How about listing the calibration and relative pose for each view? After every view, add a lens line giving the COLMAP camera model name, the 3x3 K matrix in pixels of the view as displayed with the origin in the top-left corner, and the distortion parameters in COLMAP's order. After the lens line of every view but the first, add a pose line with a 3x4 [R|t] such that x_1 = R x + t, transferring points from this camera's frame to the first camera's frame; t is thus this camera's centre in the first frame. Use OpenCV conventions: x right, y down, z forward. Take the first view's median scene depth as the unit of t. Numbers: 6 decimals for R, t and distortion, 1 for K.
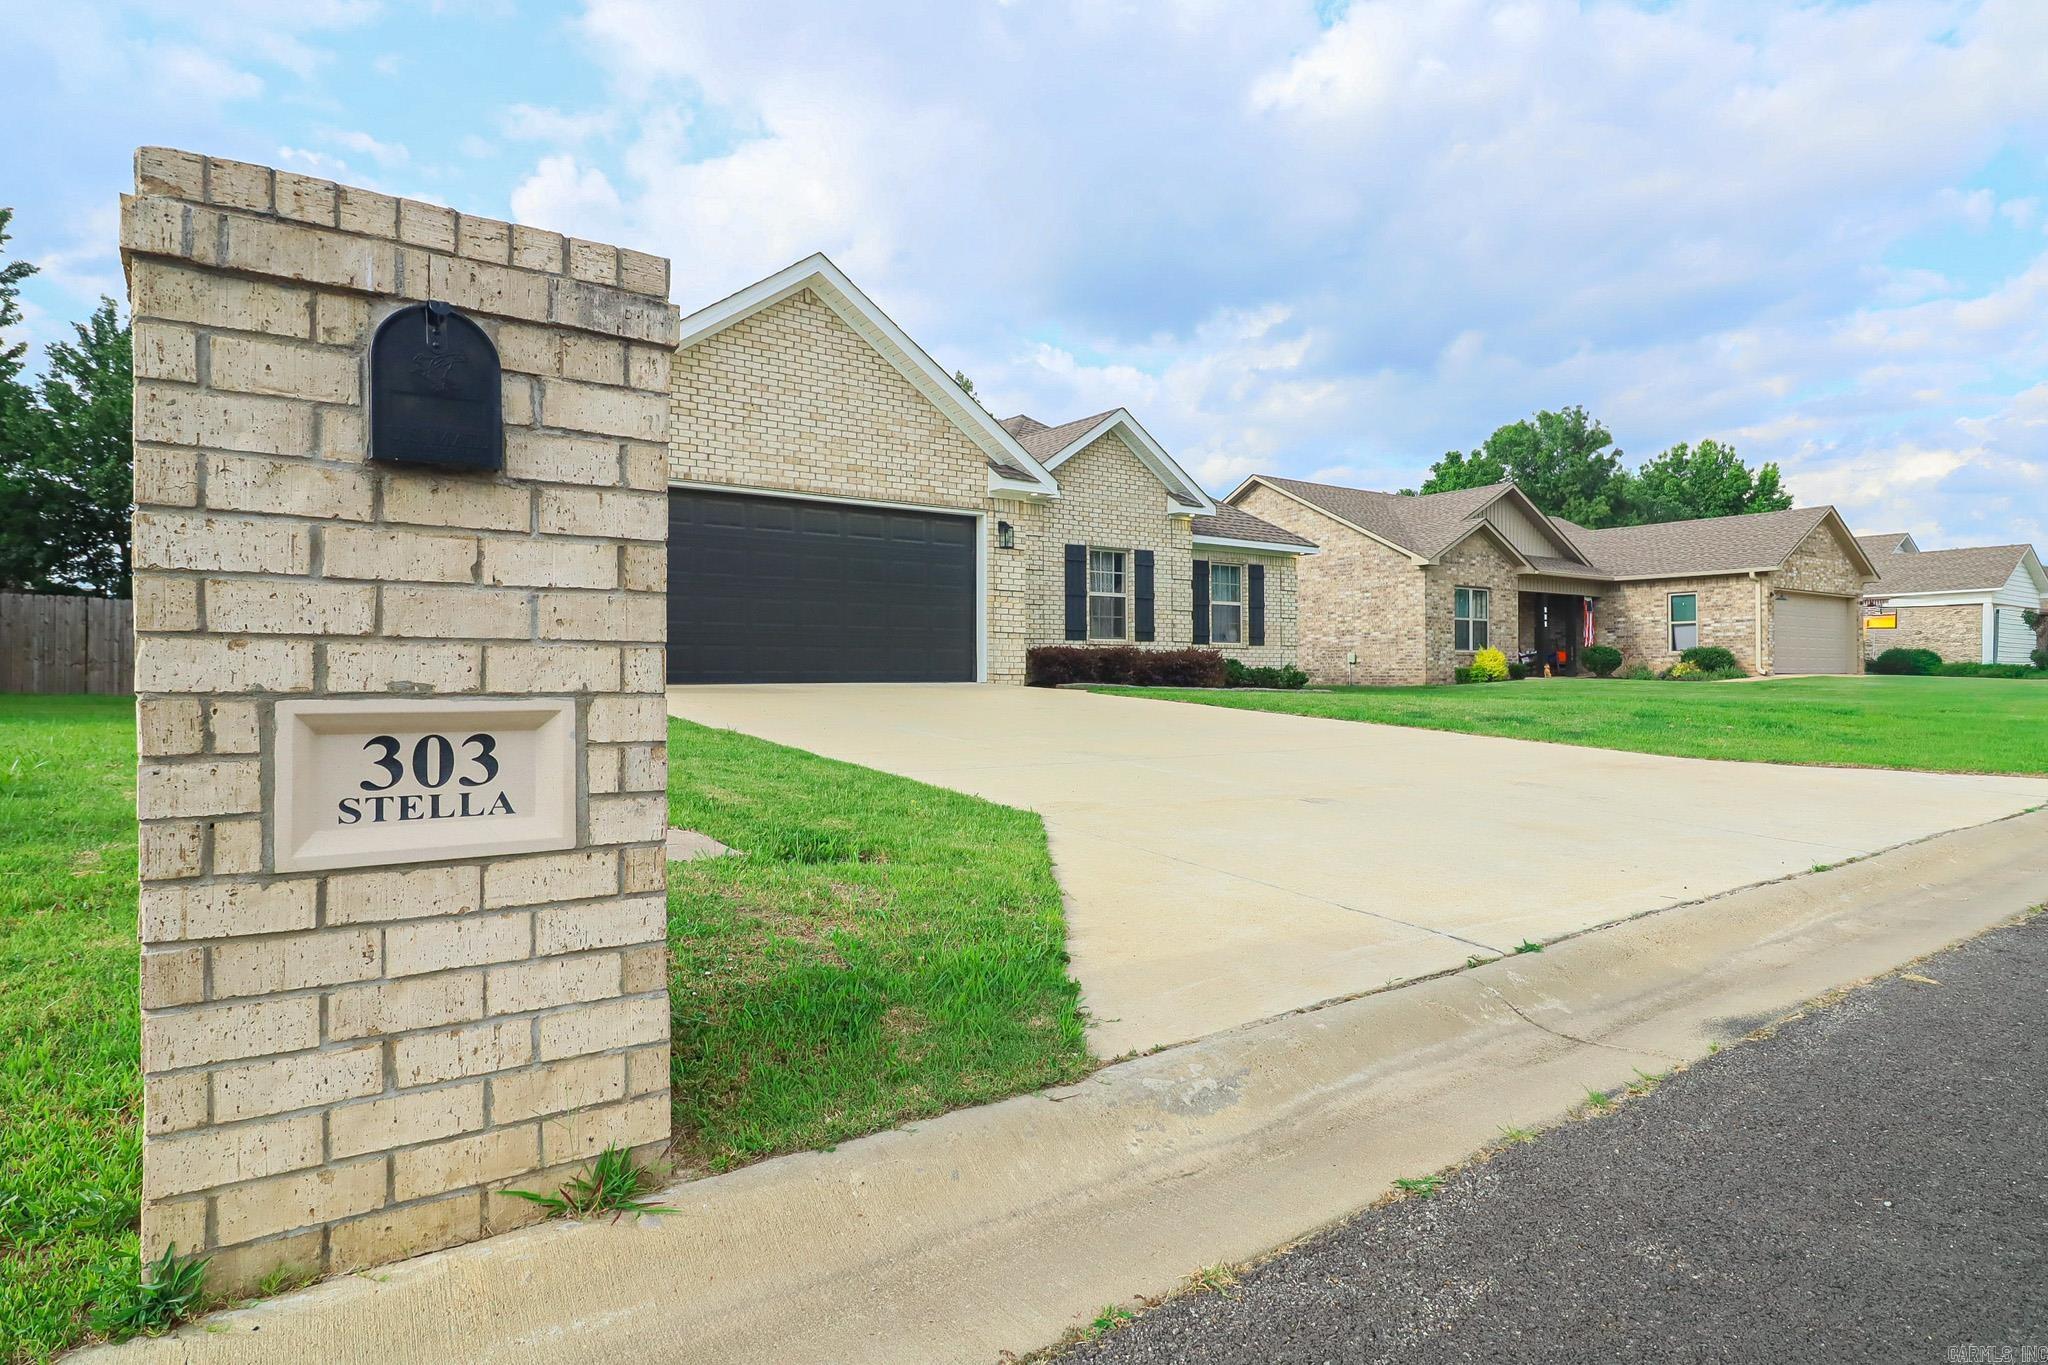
lens RADIAL K [[1119.2, 0, 1024.0], [0, 1119.2, 682.5], [0, 0, 1]] dist [-0.050394, 0.000075]
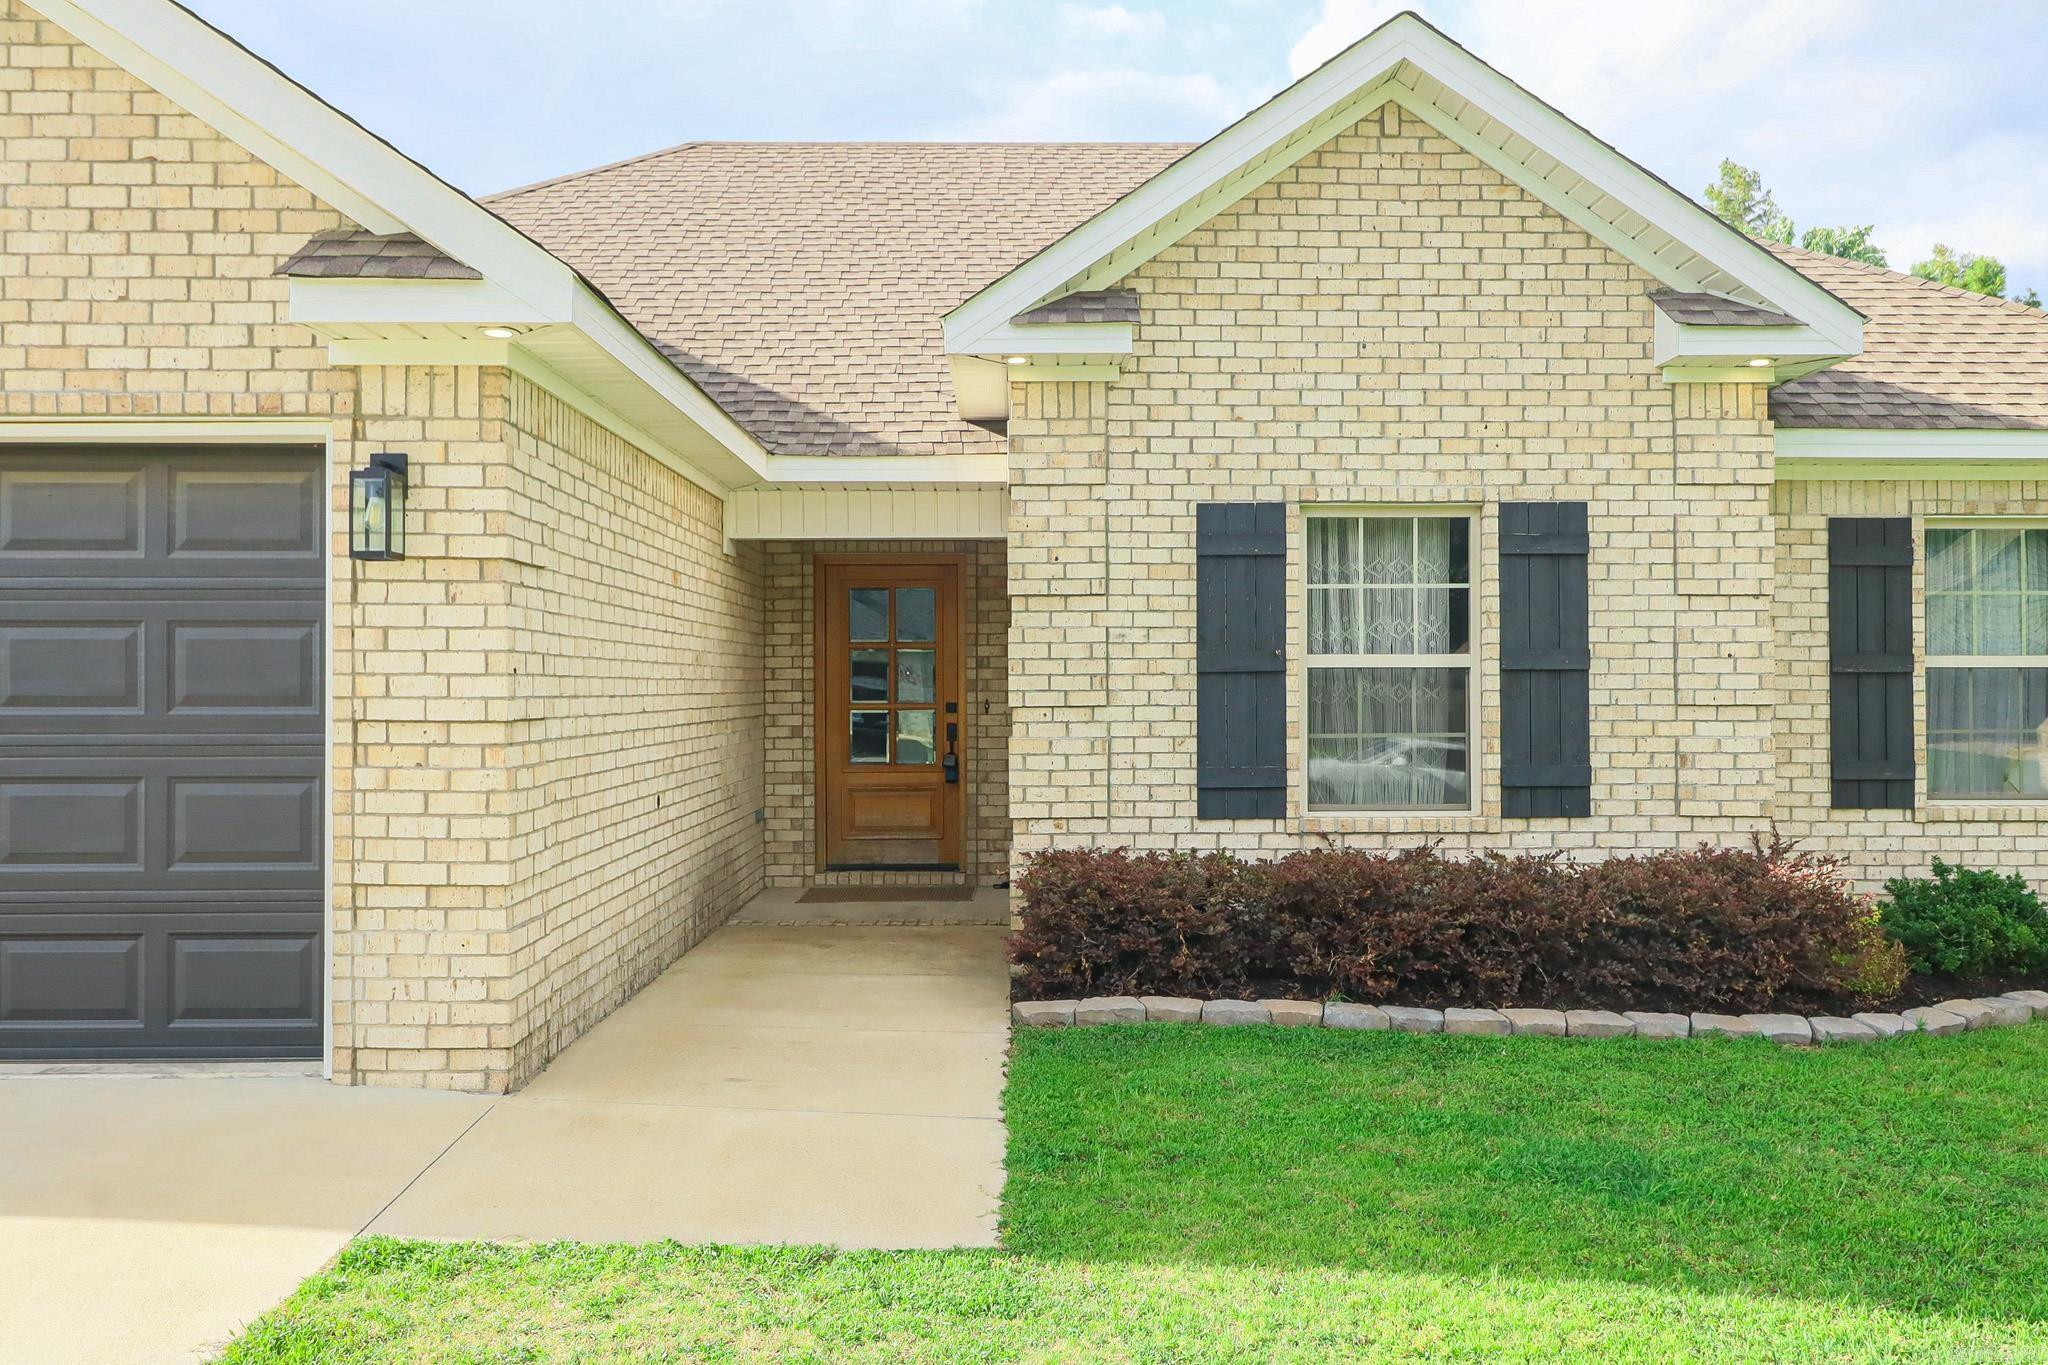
lens RADIAL K [[1594.1, 0, 1024.0], [0, 1594.1, 682.5], [0, 0, 1]] dist [-0.031273, -0.001238]
pose [[0.811973, -0.000944, -0.583694, 0.239024], [-0.005834, 0.999936, -0.009733, -0.067391], [0.583665, 0.011308, 0.811916, 0.594034]]
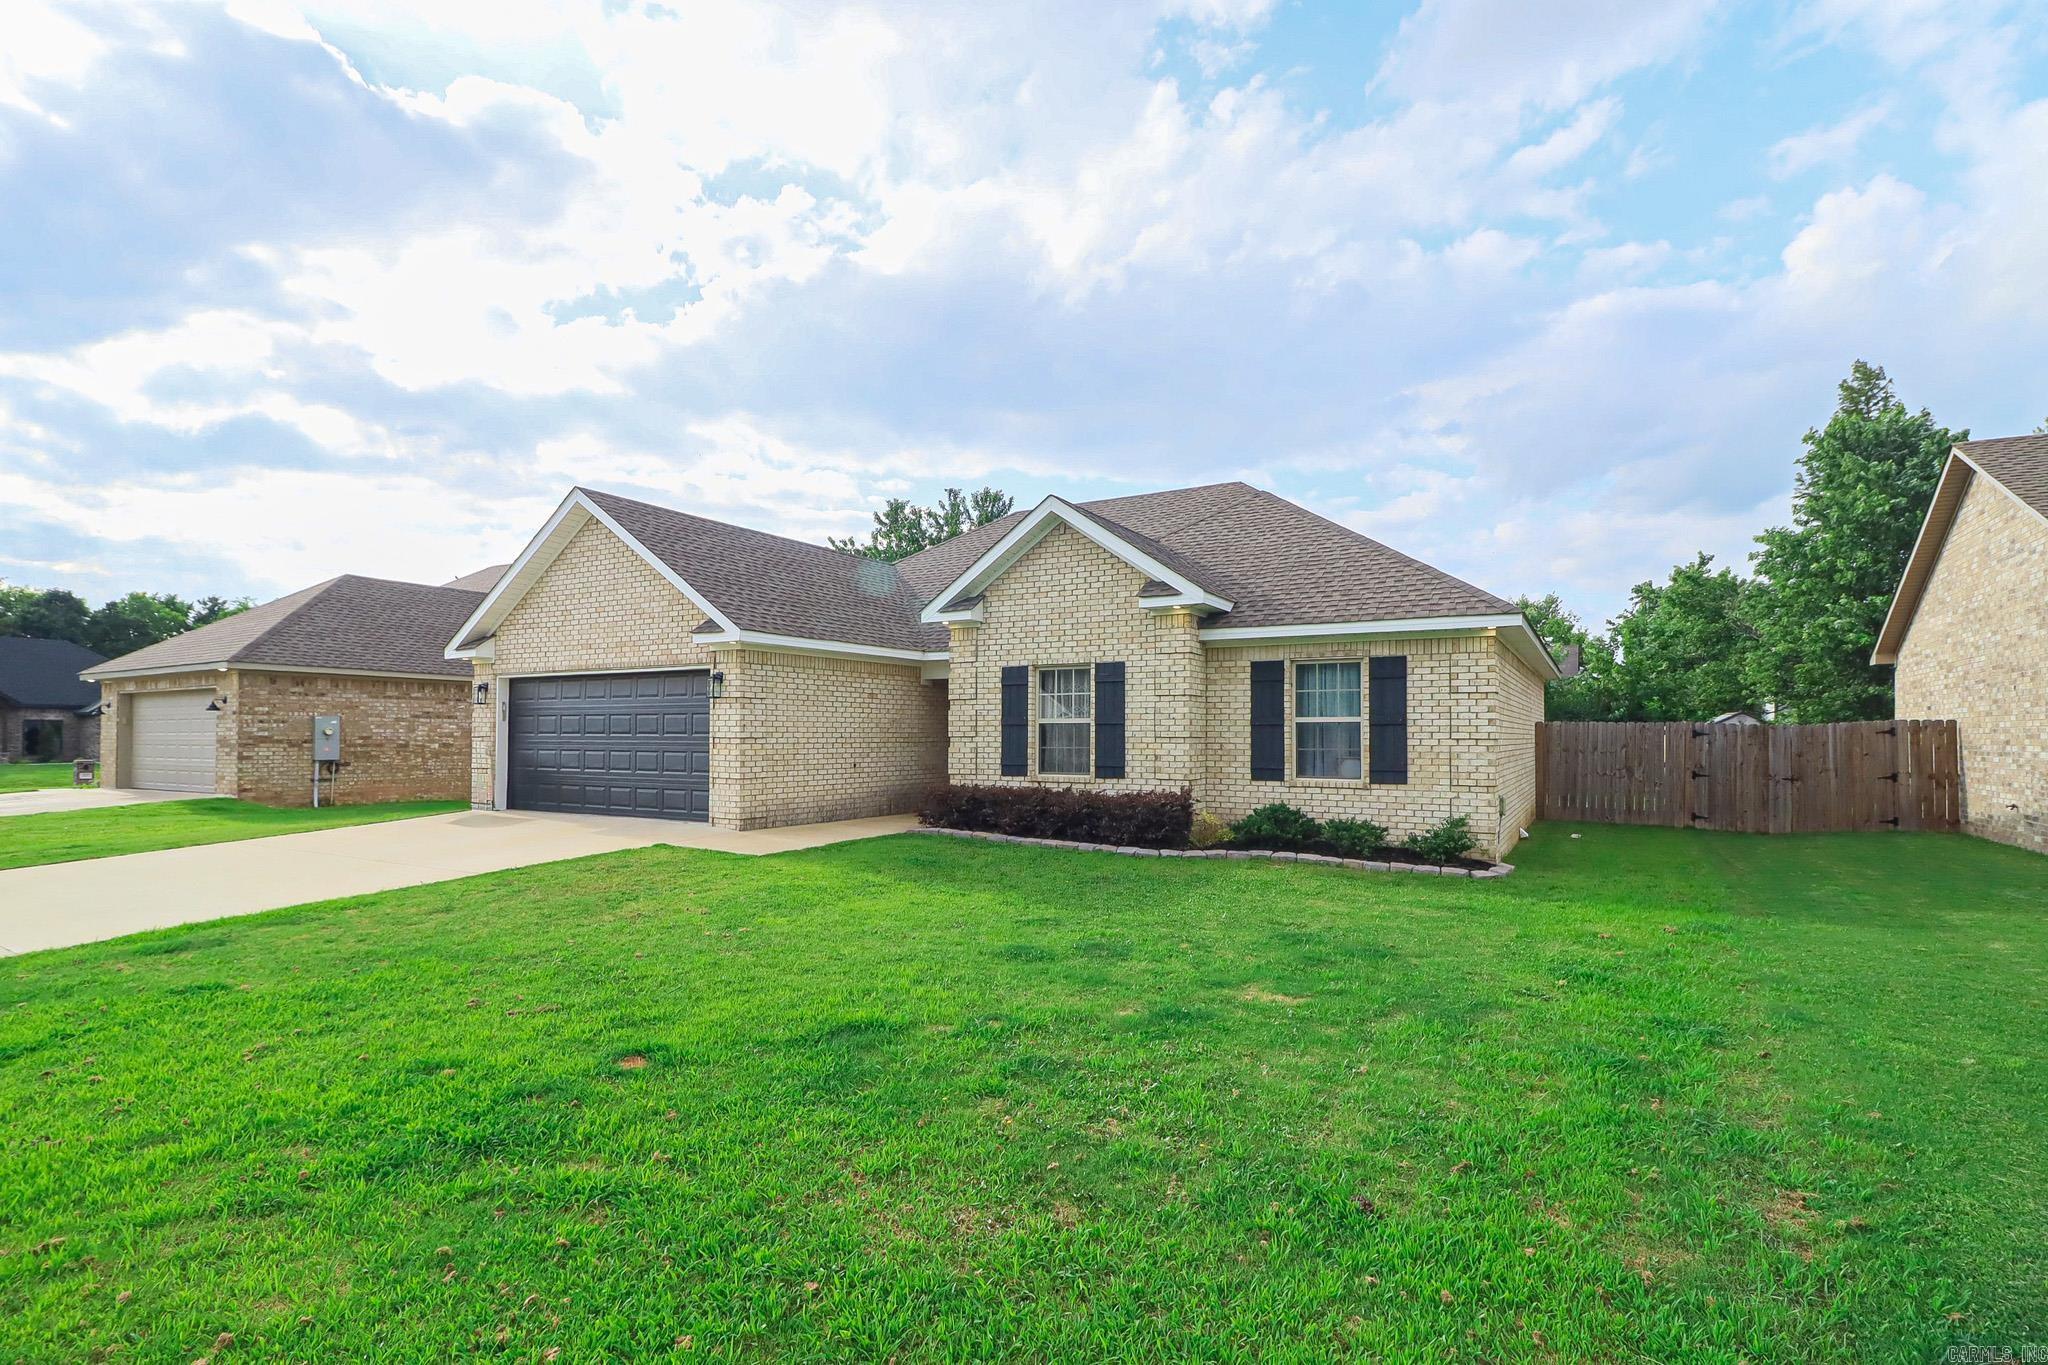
lens RADIAL K [[1006.0, 0, 1024.0], [0, 1006.0, 682.5], [0, 0, 1]] dist [-0.000389, -0.000026]
pose [[0.409045, -0.042400, -0.911529, 0.732099], [-0.009898, 0.998655, -0.050895, -0.067921], [0.912461, 0.029841, 0.408075, 0.660176]]
